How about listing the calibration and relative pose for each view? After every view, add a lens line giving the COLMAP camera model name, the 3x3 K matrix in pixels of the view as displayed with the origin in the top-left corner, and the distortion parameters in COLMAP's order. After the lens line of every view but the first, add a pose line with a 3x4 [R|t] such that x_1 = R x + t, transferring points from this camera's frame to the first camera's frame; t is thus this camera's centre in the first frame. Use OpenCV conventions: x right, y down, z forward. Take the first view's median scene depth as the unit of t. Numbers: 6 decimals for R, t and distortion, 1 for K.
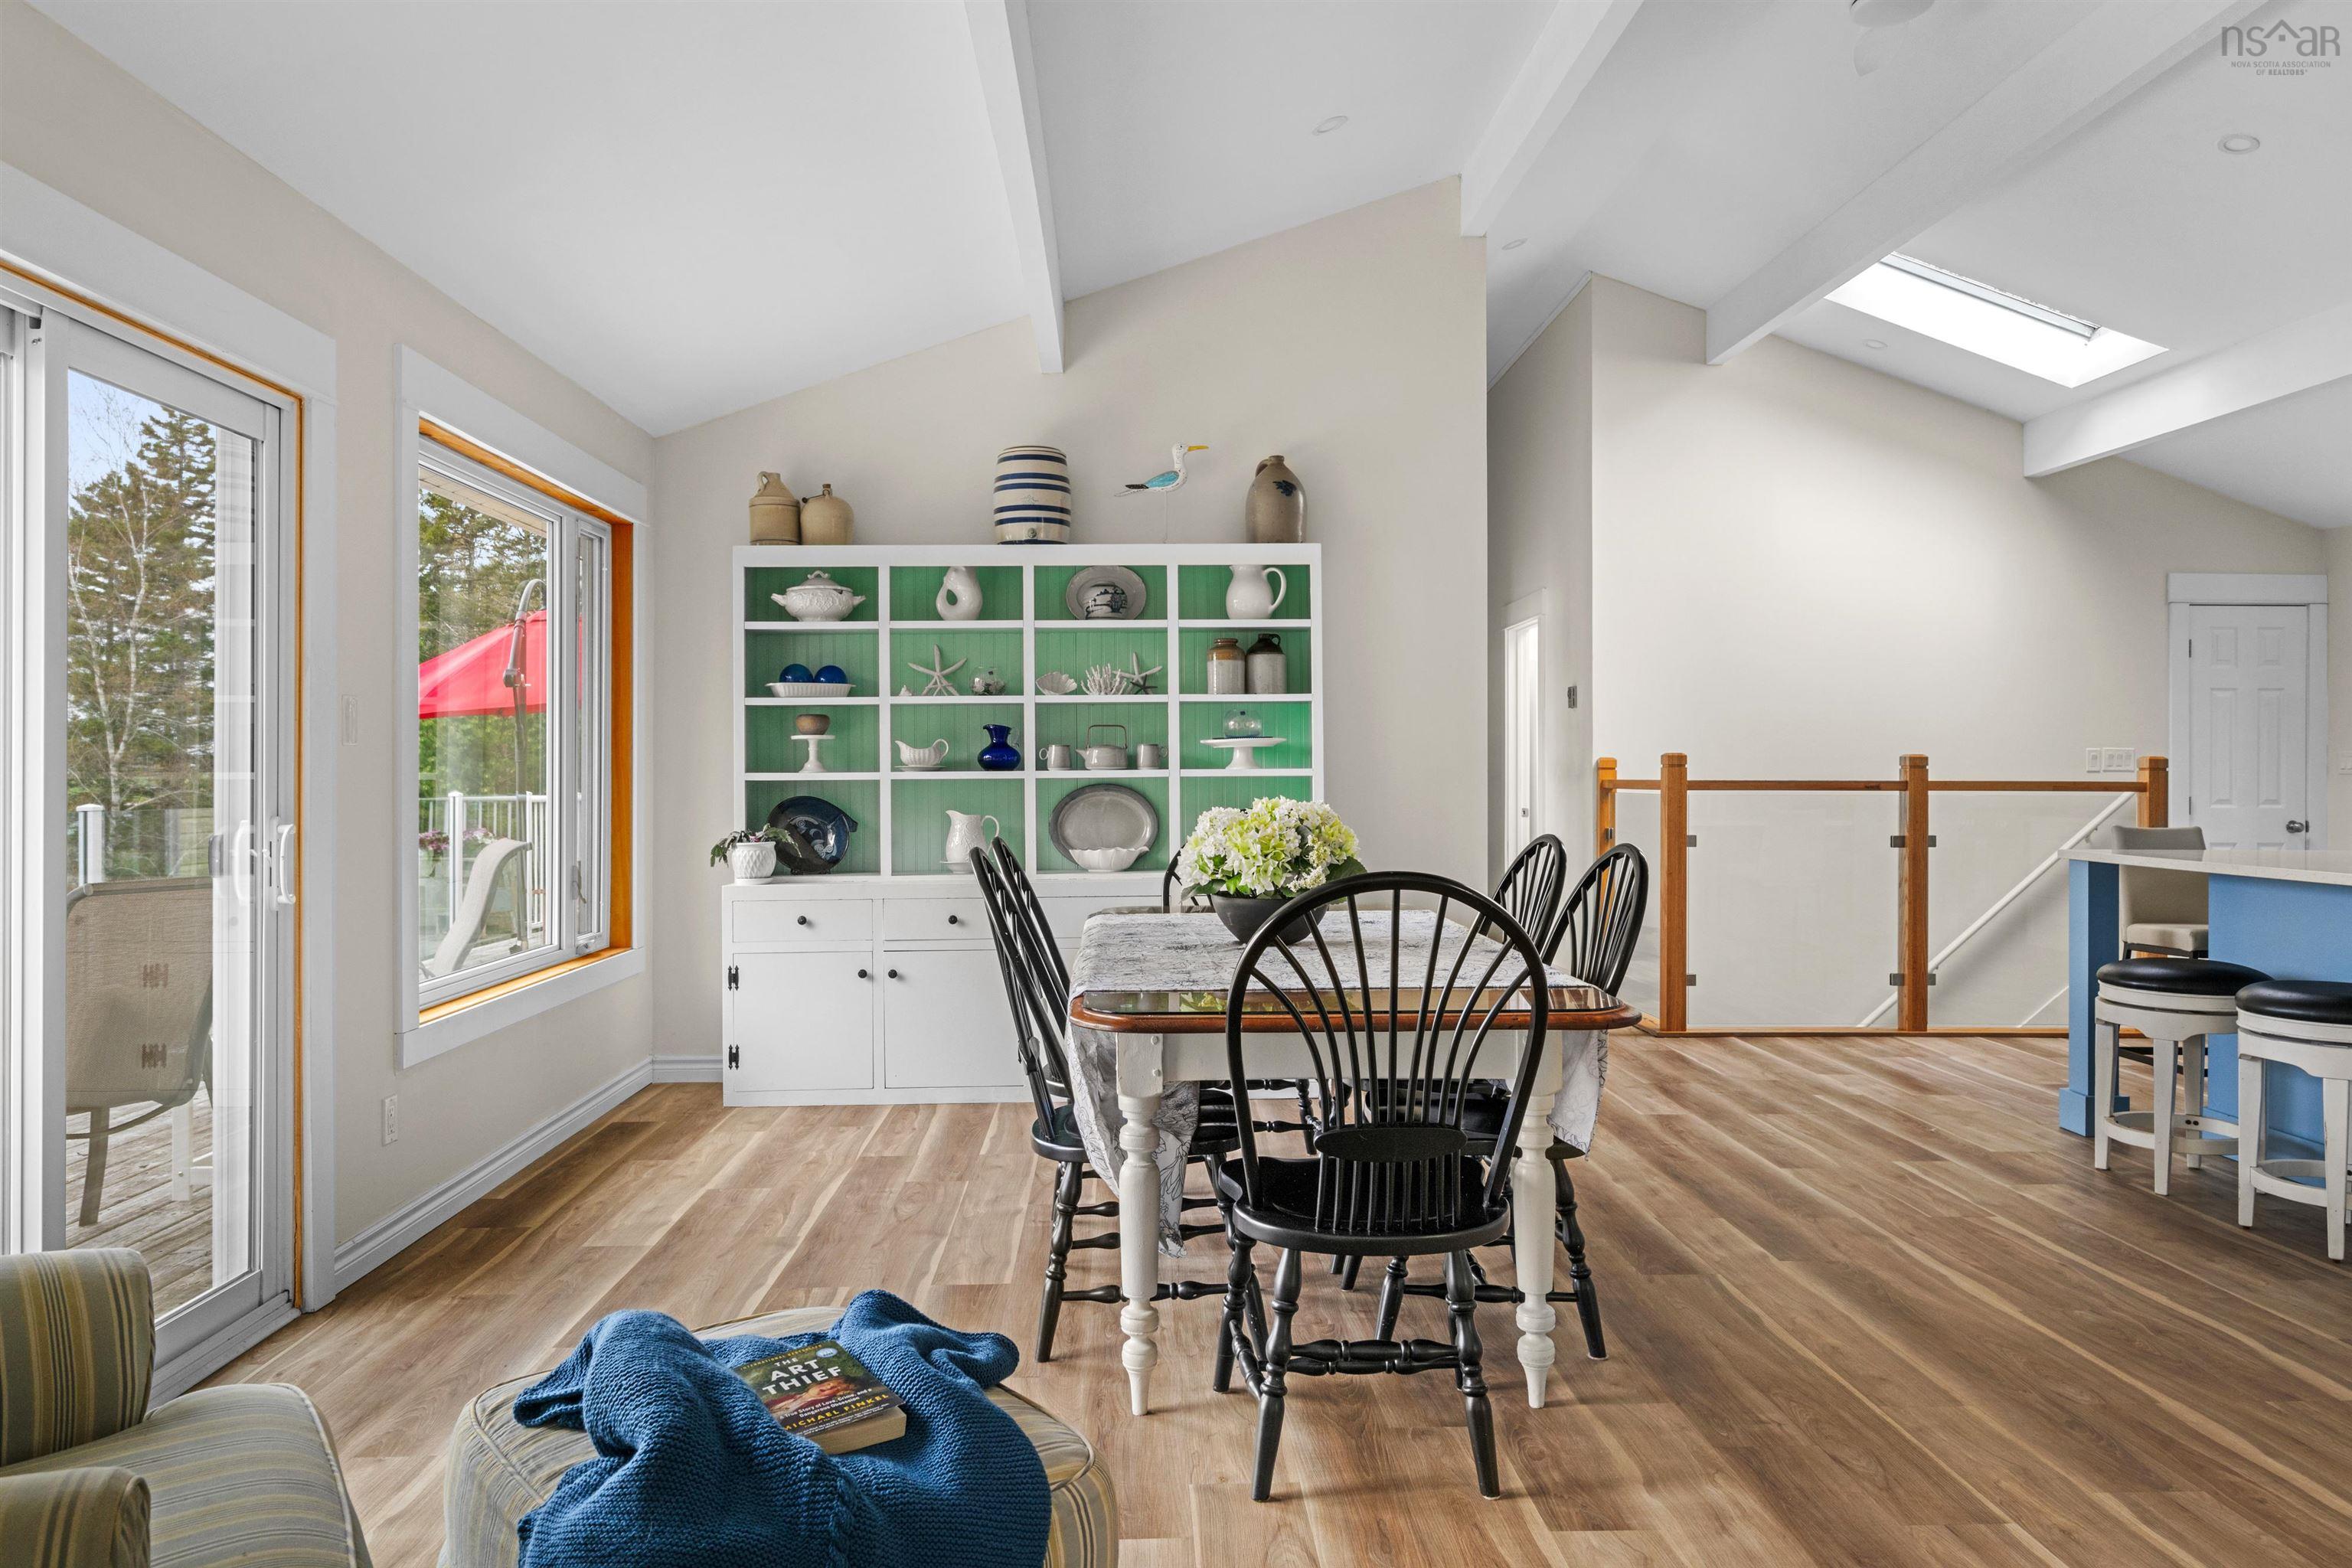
lens RADIAL K [[1573.8, 0, 1183.8], [0, 1573.8, 785.0], [0, 0, 1]] dist [-0.003926, -0.001923]
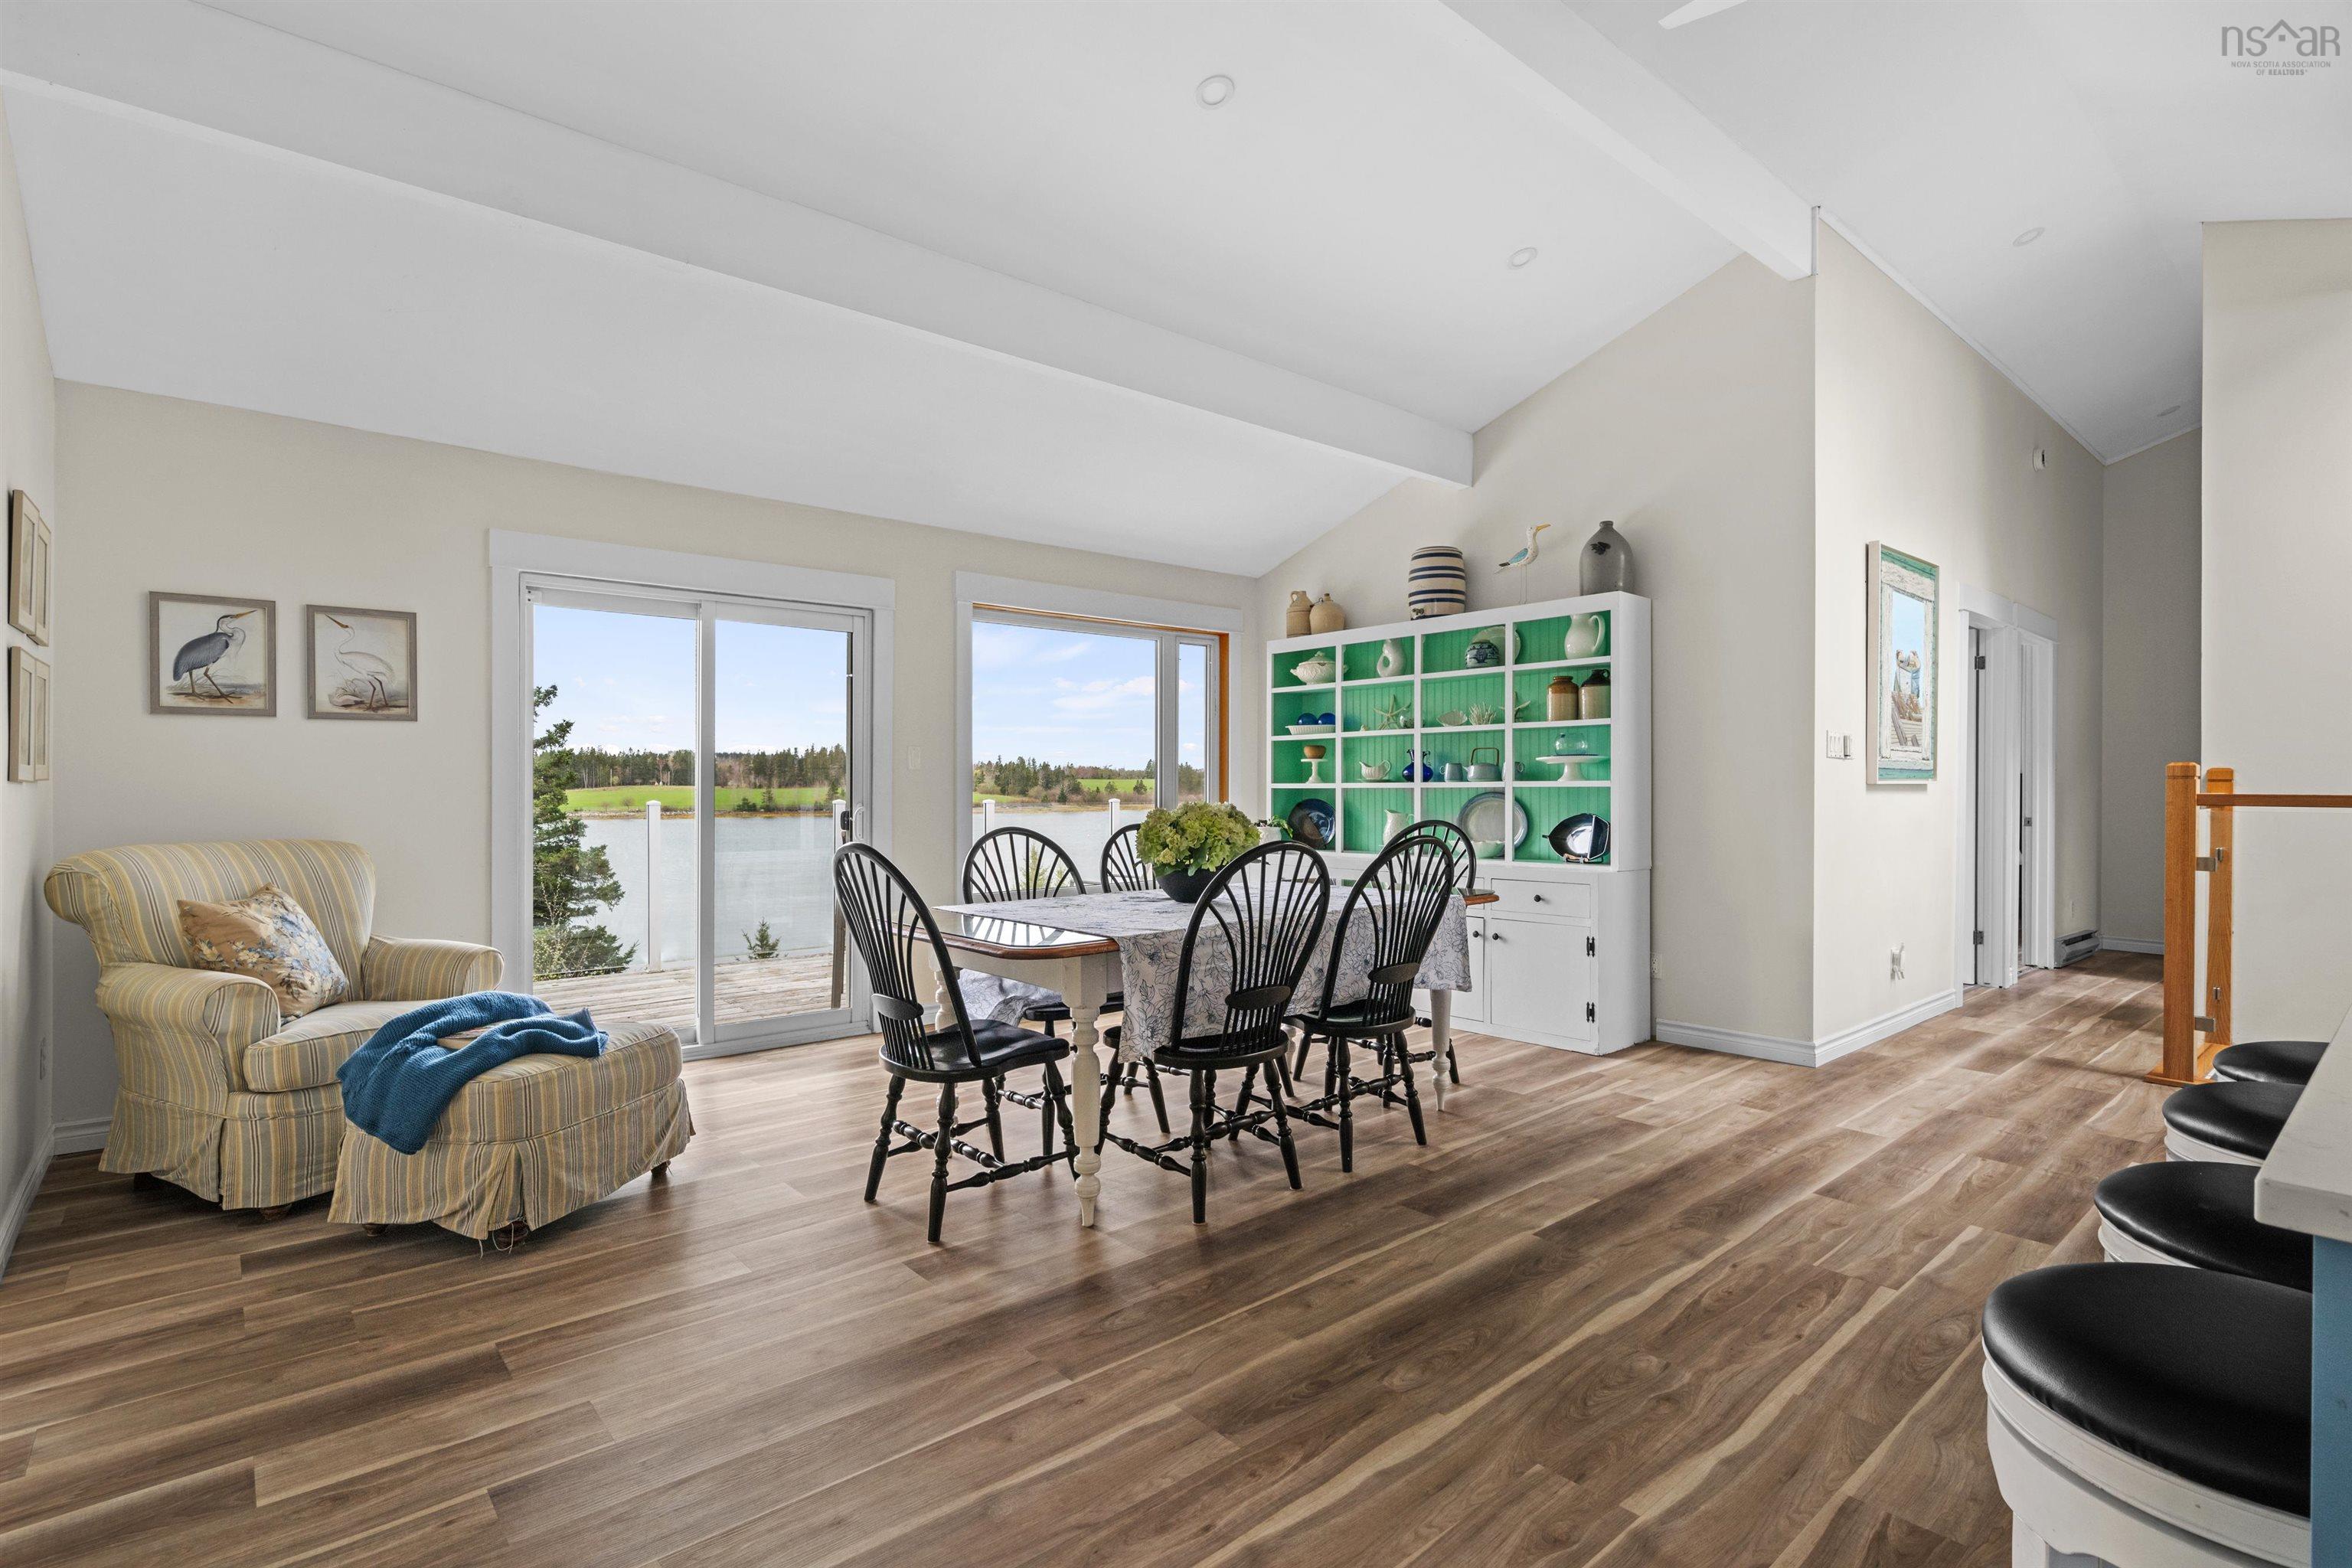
lens RADIAL K [[1128.1, 0, 1183.5], [0, 1128.1, 774.3], [0, 0, 1]] dist [0.002079, -0.001051]
pose [[0.632349, -0.004817, -0.774668, 0.540281], [-0.008708, 0.999873, -0.013326, -0.000788], [0.774634, 0.015172, 0.632227, 0.207878]]
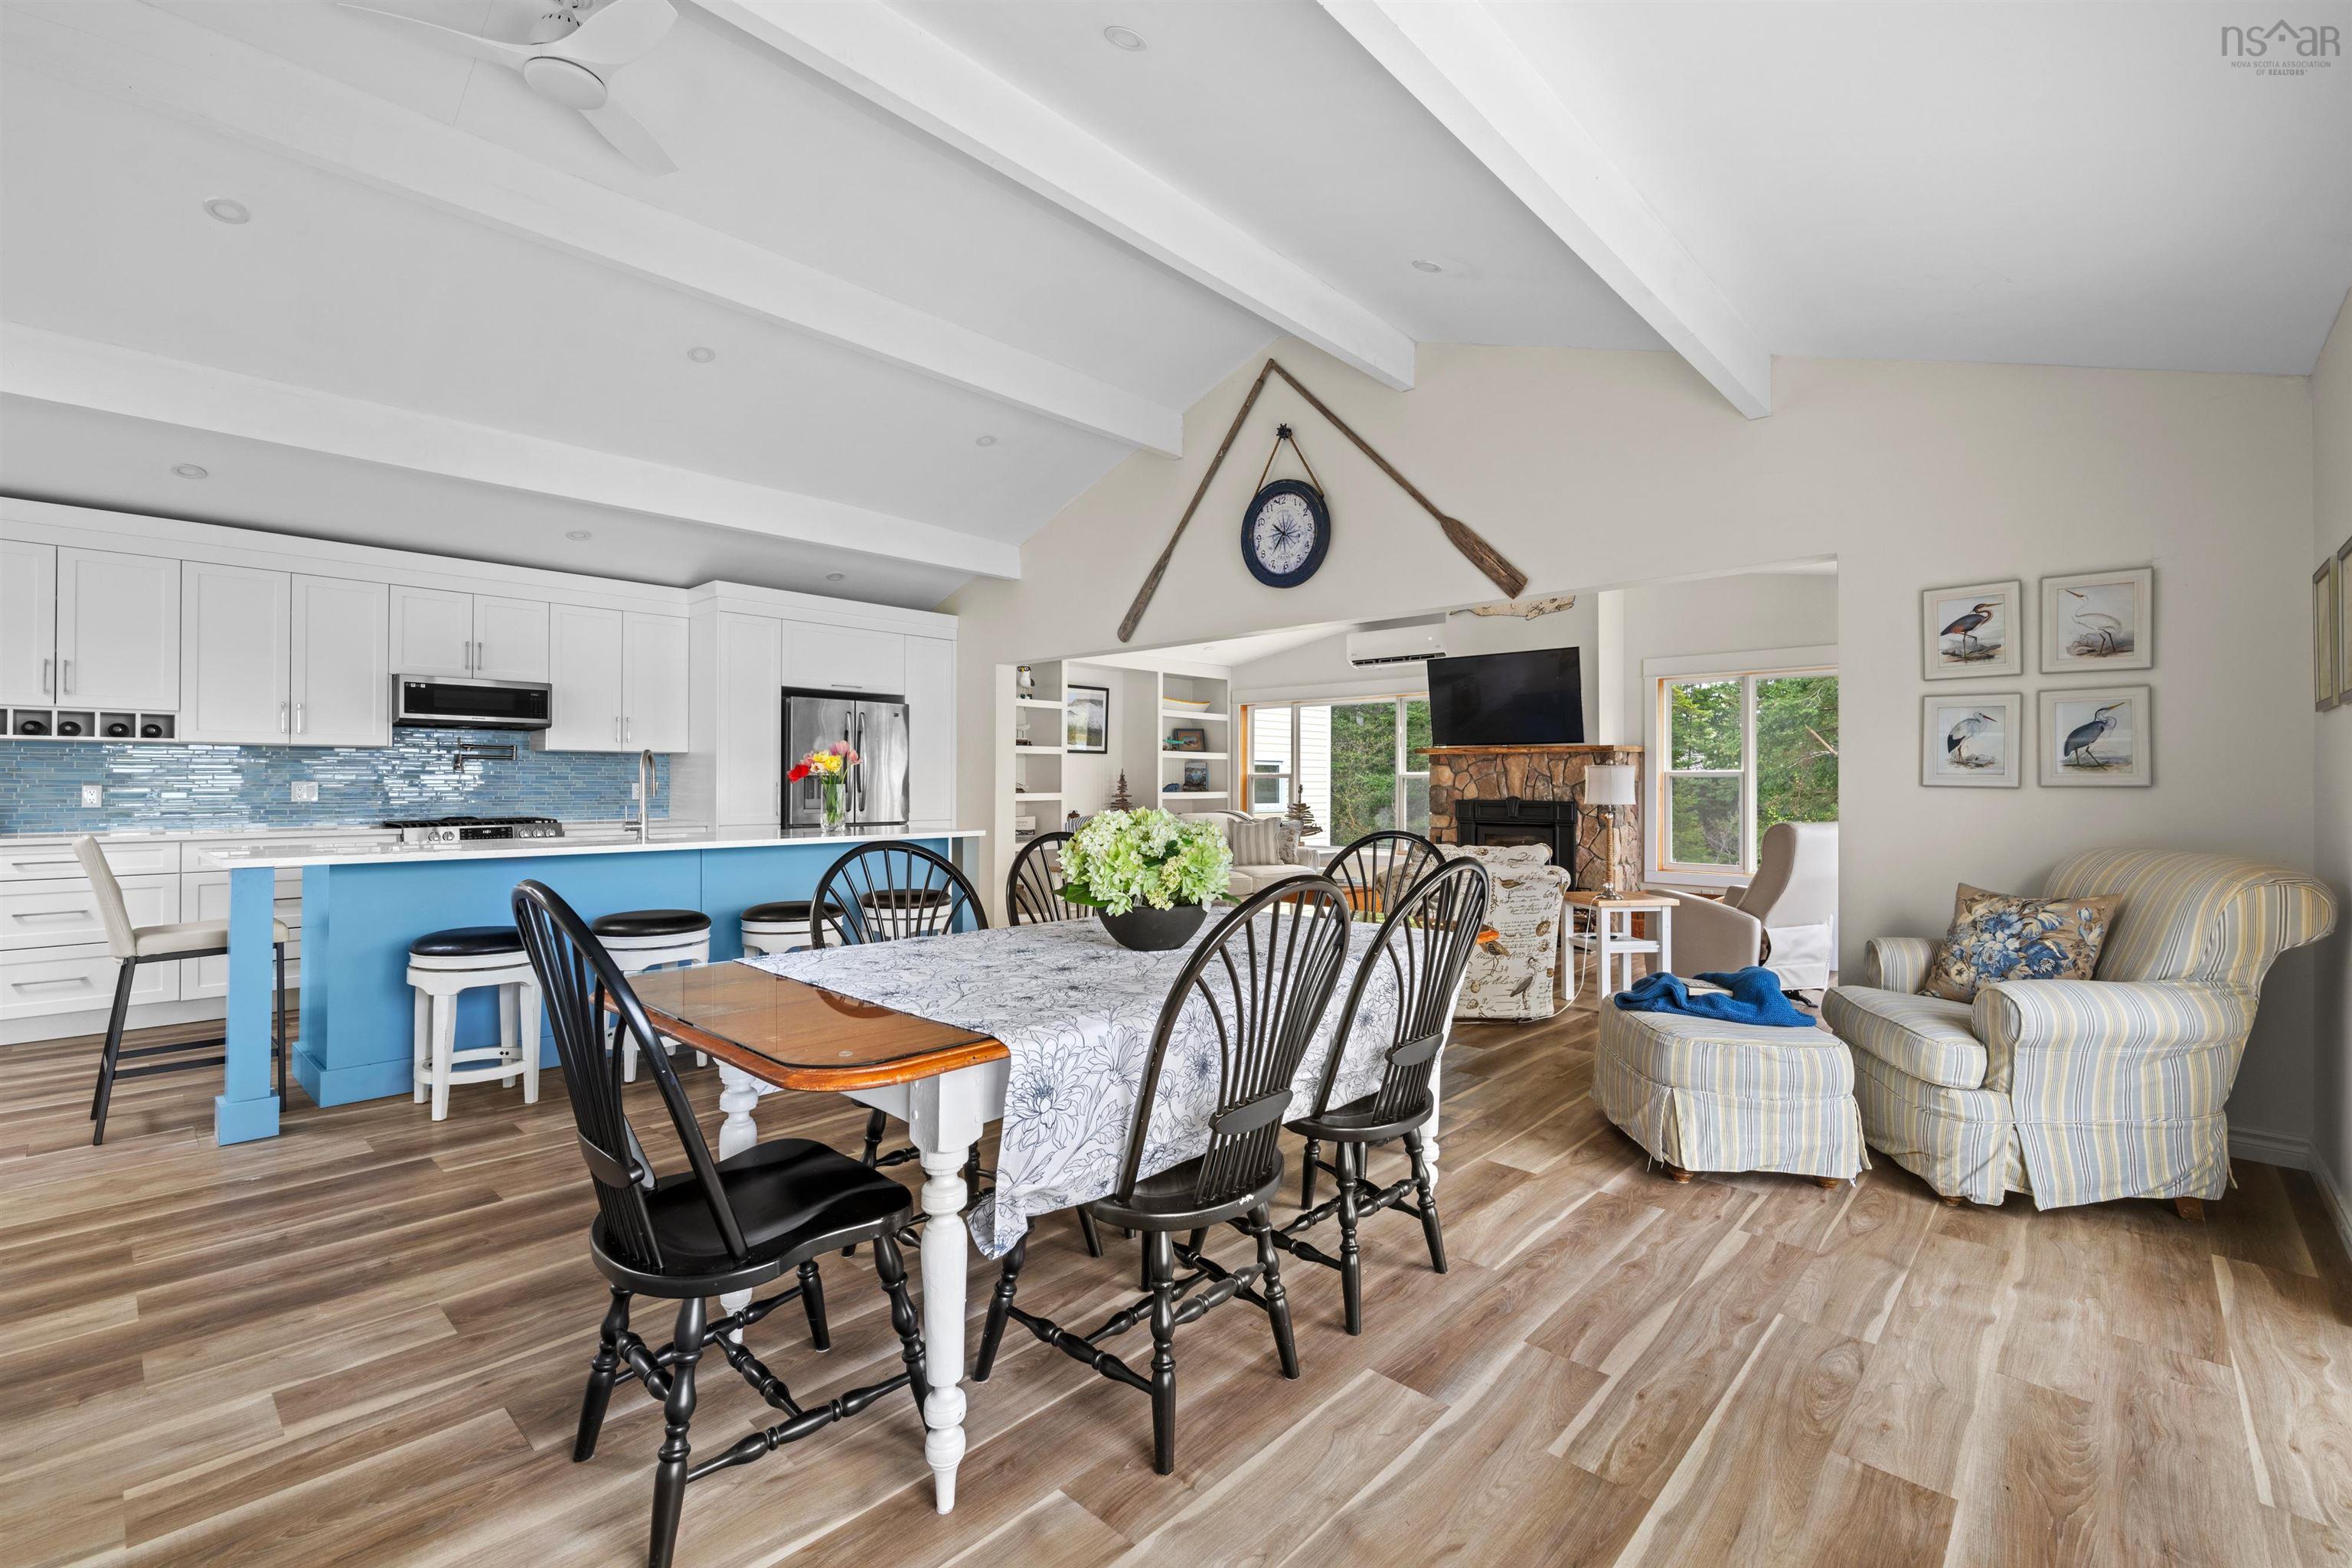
lens RADIAL K [[1021.4, 0, 1184.1], [0, 1021.4, 776.9], [0, 0, 1]] dist [0.000494, 0.001522]
pose [[-0.706417, 0.004443, 0.707782, -0.274526], [0.003508, 0.999990, -0.002776, -0.006139], [-0.707787, 0.000522, -0.706426, 0.917929]]
